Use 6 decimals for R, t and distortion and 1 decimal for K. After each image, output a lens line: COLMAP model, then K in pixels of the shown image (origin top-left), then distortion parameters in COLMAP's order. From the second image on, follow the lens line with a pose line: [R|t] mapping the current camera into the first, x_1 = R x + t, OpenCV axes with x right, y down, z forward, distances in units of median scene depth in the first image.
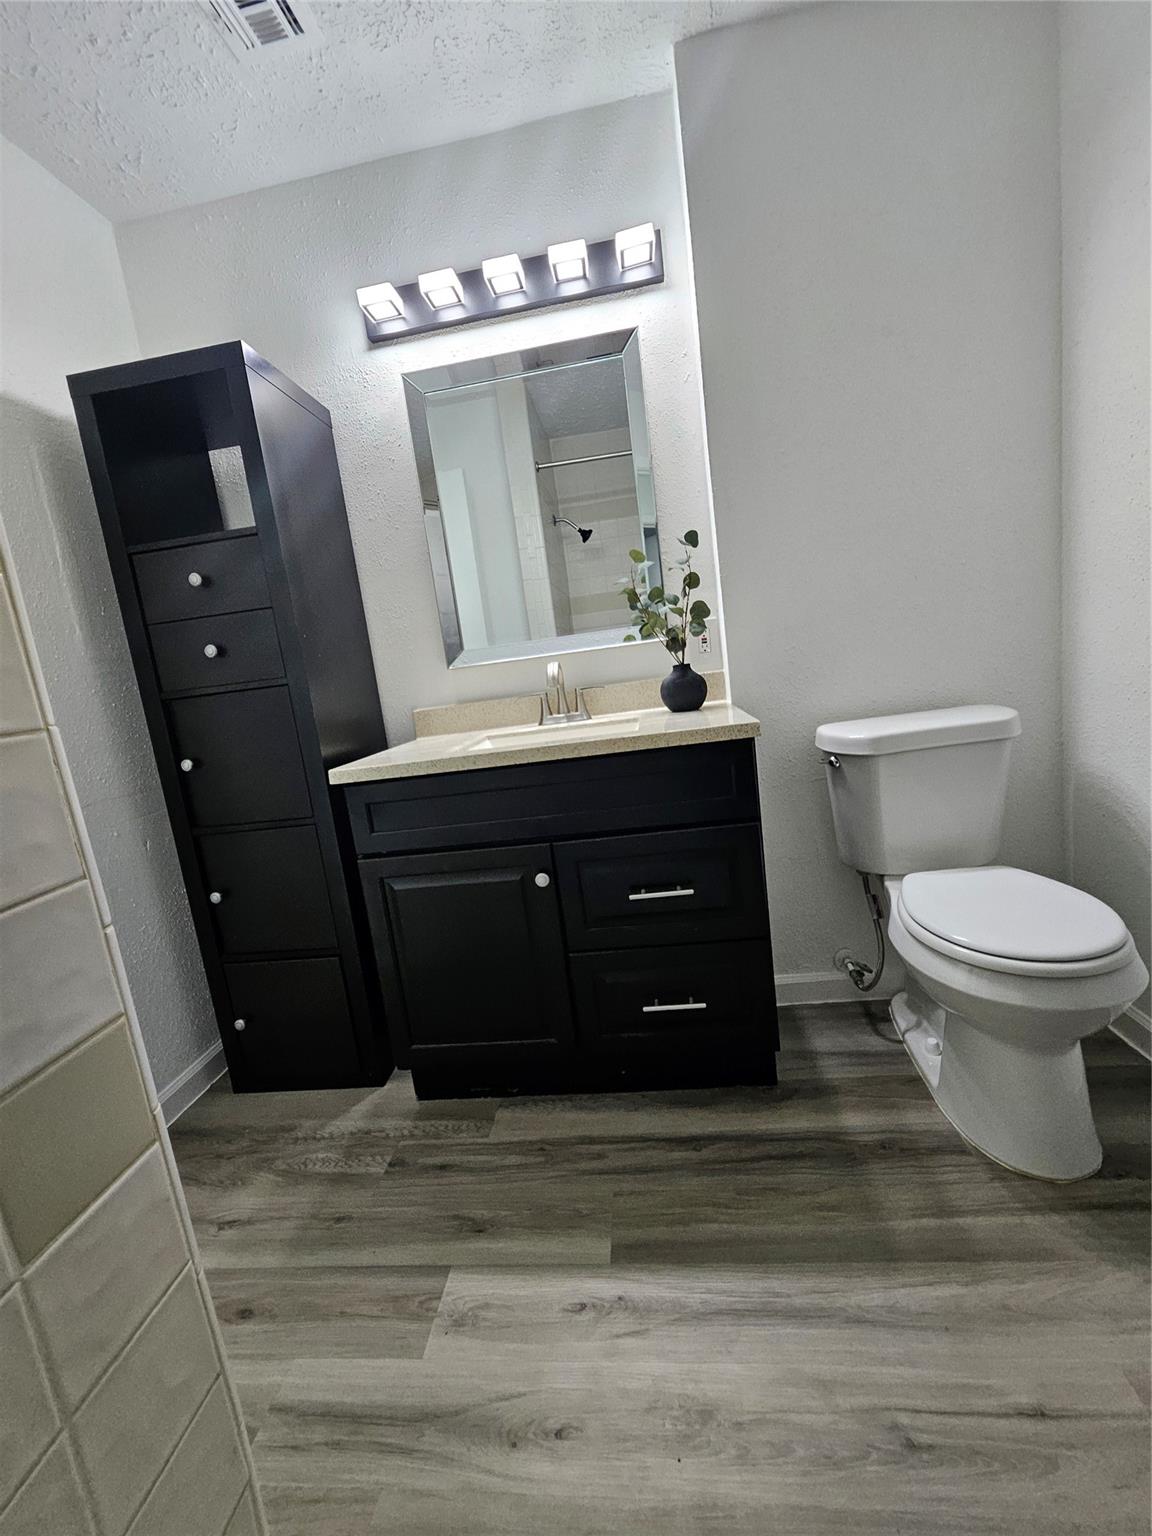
lens RADIAL K [[609.6, 0, 589.5], [0, 609.6, 758.5], [0, 0, 1]] dist [0.002322, 0.000261]
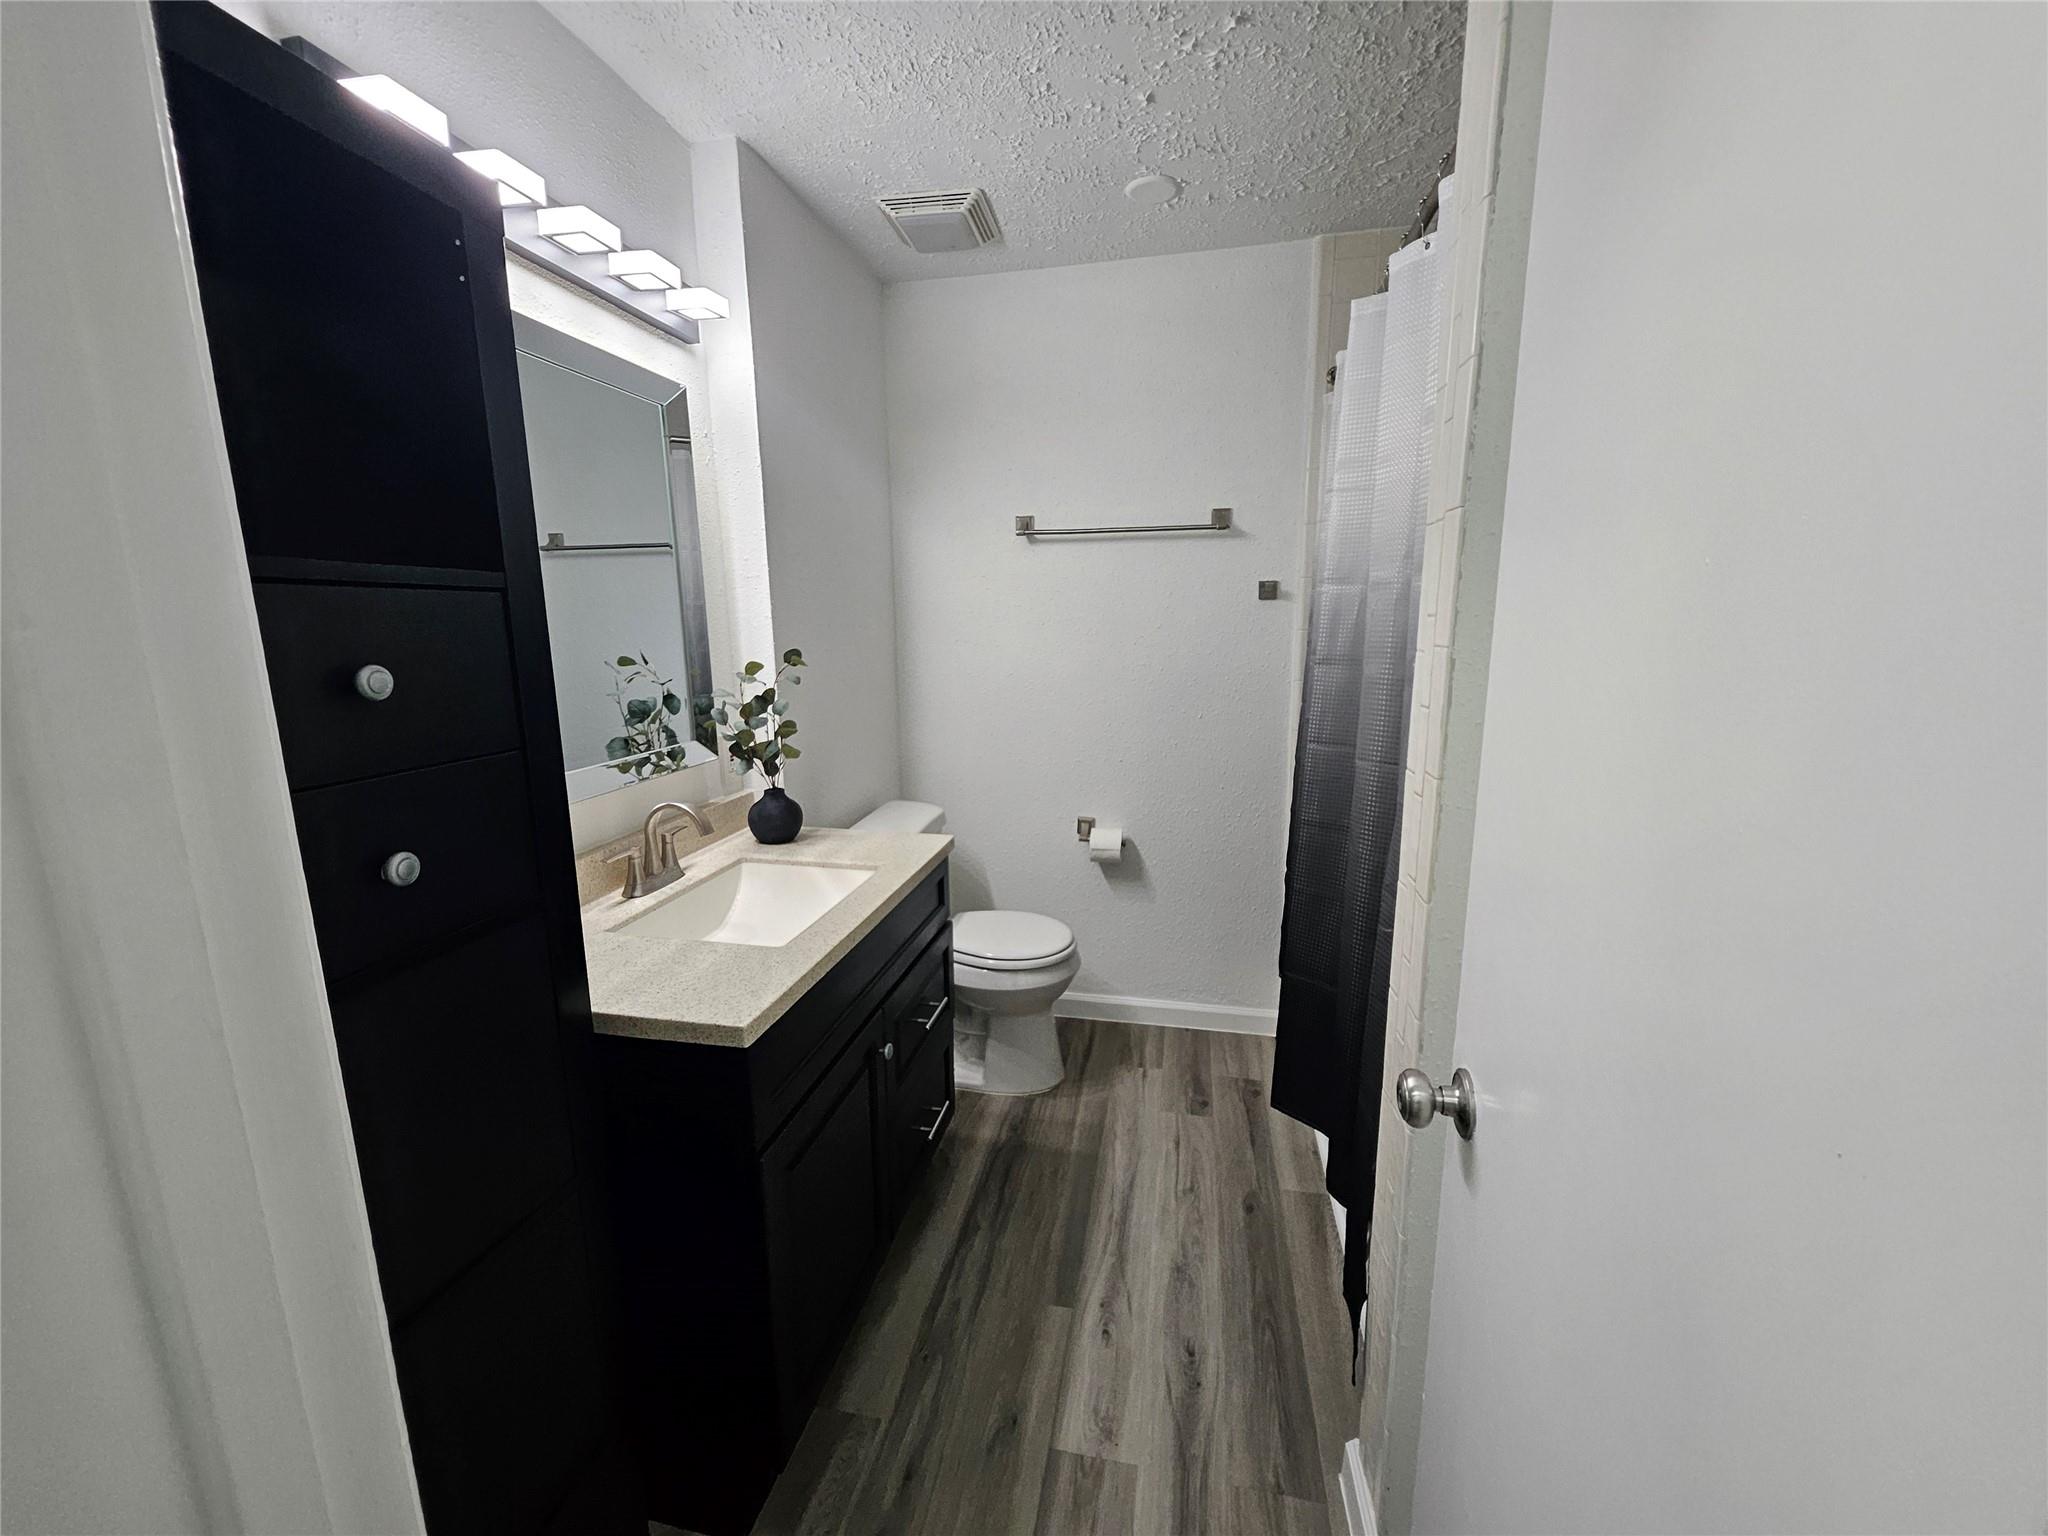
lens RADIAL K [[812.8, 0, 1005.7], [0, 812.8, 771.3], [0, 0, 1]] dist [0.002322, 0.000261]
pose [[0.117134, -0.065020, 0.990985, -1.212899], [0.149350, 0.987660, 0.047149, -0.231492], [-0.981822, 0.142481, 0.125400, 0.653459]]
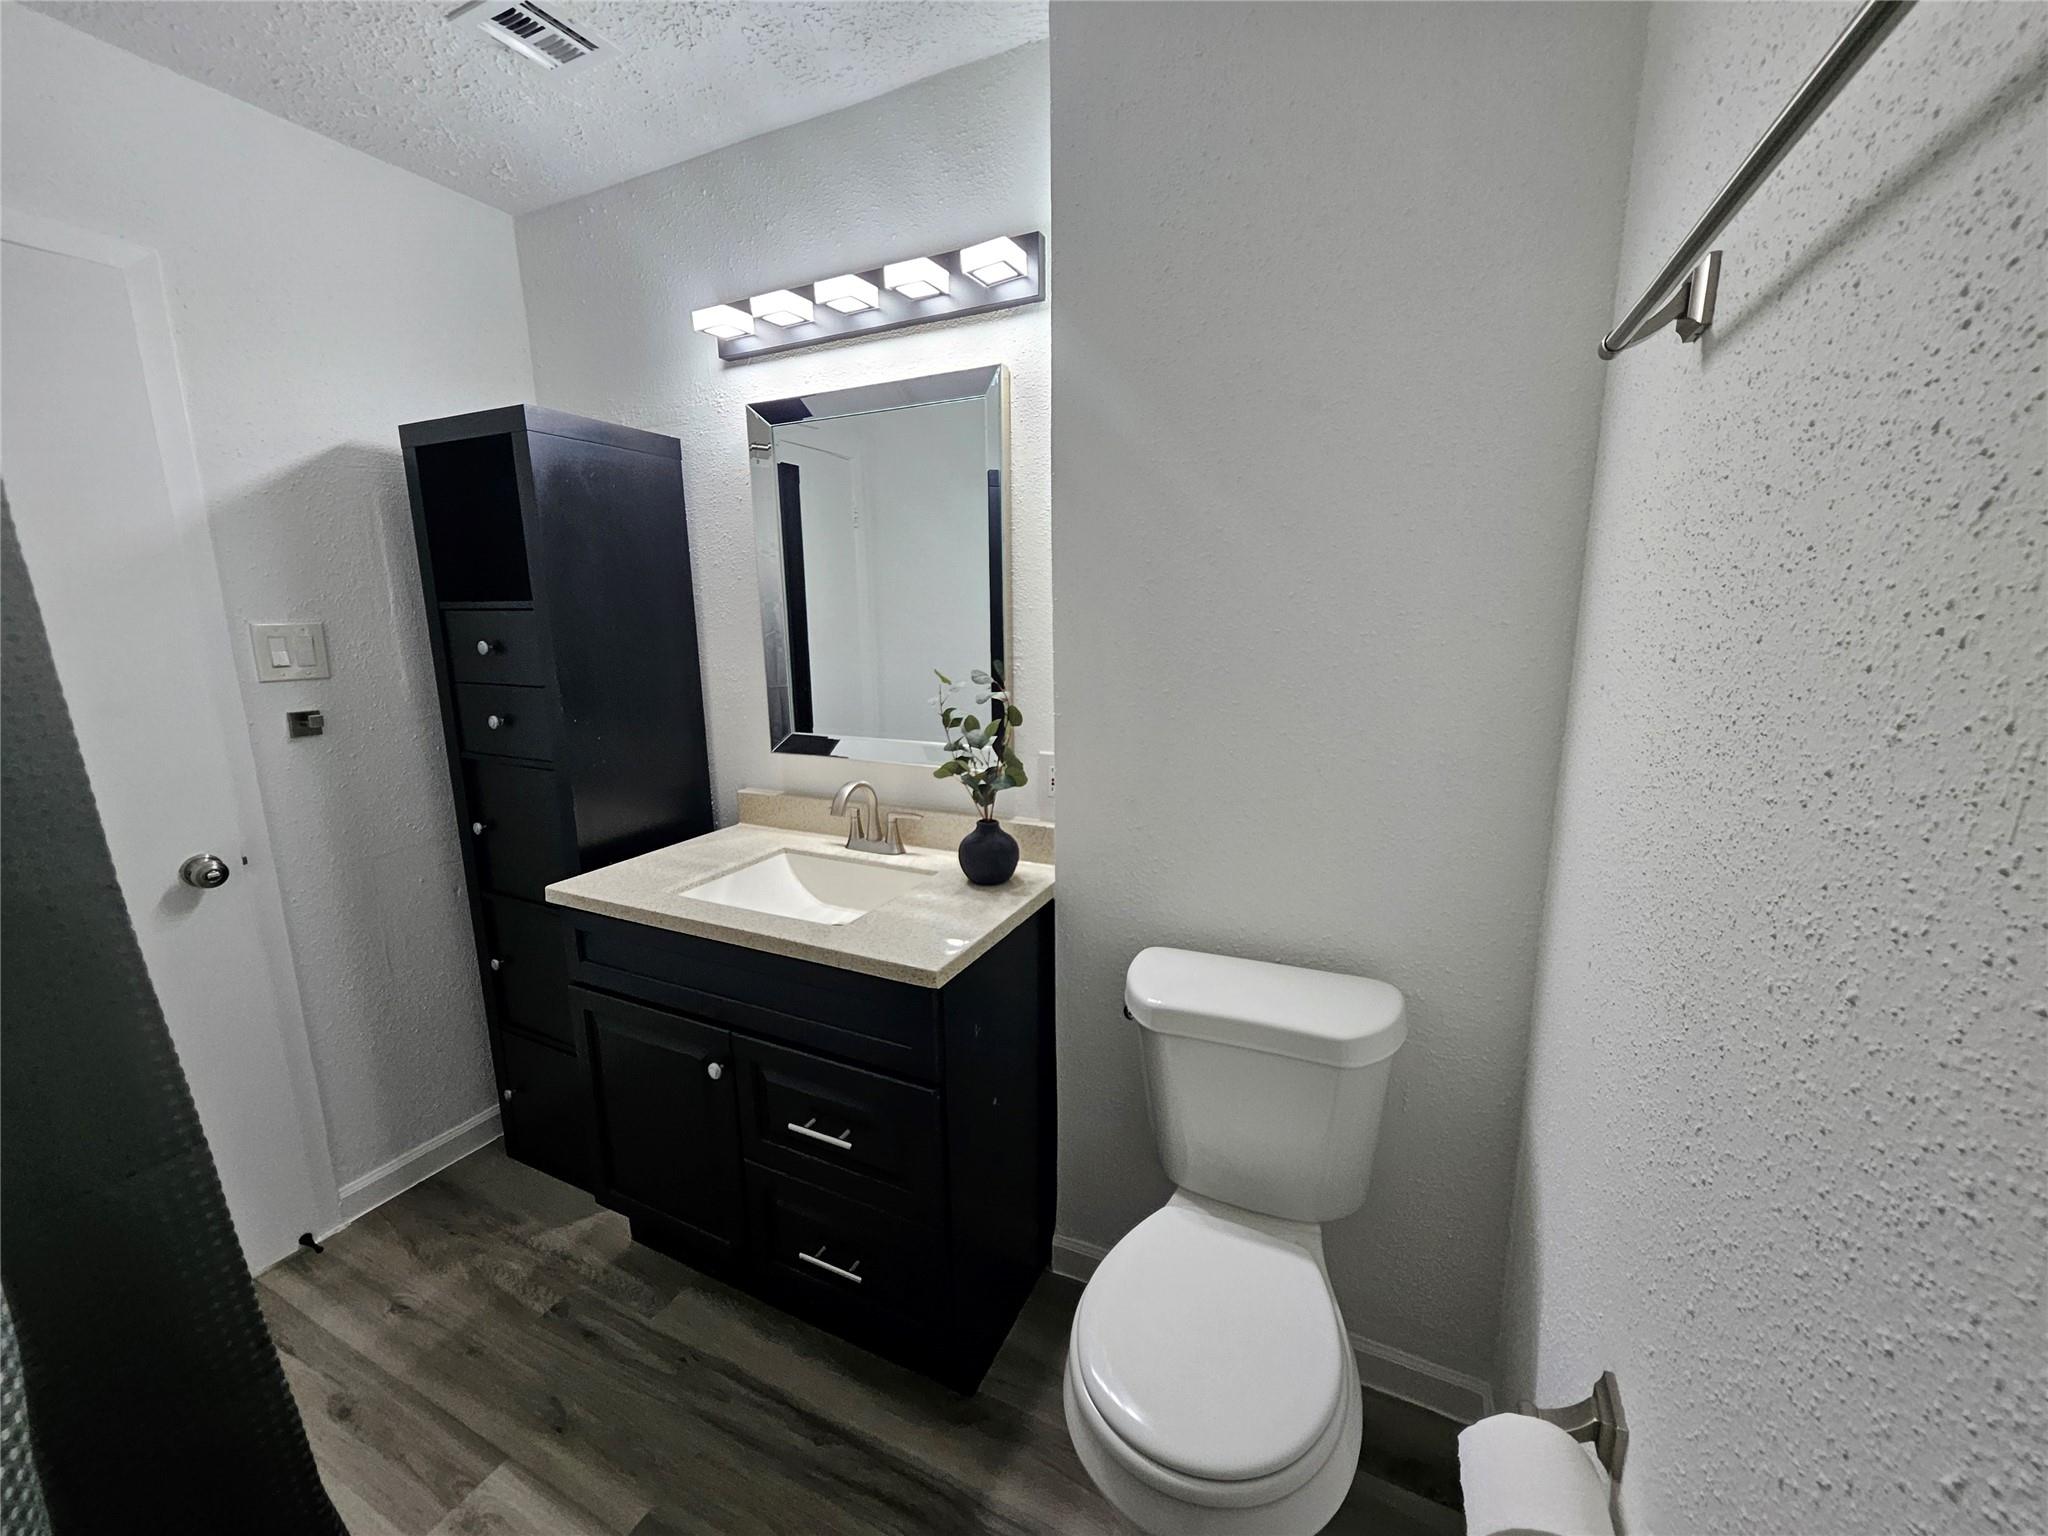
lens RADIAL K [[812.8, 0, 1024.6], [0, 812.8, 775.6], [0, 0, 1]] dist [0.002322, 0.000261]
pose [[0.933193, 0.183242, -0.309150, 0.614712], [-0.163178, 0.982502, 0.089792, -0.385513], [0.320194, -0.033346, 0.946765, 0.082241]]
